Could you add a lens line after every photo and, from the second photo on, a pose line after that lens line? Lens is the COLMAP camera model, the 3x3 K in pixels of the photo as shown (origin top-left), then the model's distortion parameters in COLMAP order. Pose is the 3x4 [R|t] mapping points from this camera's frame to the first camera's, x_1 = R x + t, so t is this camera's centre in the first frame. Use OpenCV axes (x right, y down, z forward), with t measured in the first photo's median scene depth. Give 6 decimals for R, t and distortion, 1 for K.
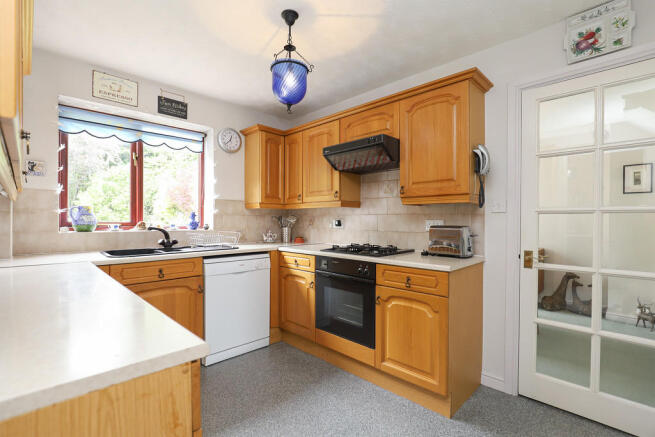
lens RADIAL K [[301.0, 0, 336.0], [0, 301.0, 224.3], [0, 0, 1]] dist [-0.026608, 0.000134]
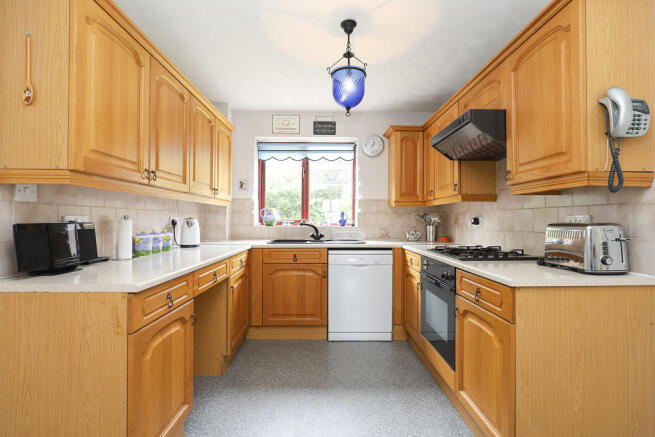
lens RADIAL K [[301.0, 0, 332.5], [0, 301.0, 219.6], [0, 0, 1]] dist [-0.026608, 0.000134]
pose [[0.712147, -0.002833, -0.702024, 0.369980], [-0.009656, 0.999858, -0.013829, 0.009578], [0.701964, 0.016627, 0.712019, 0.136964]]
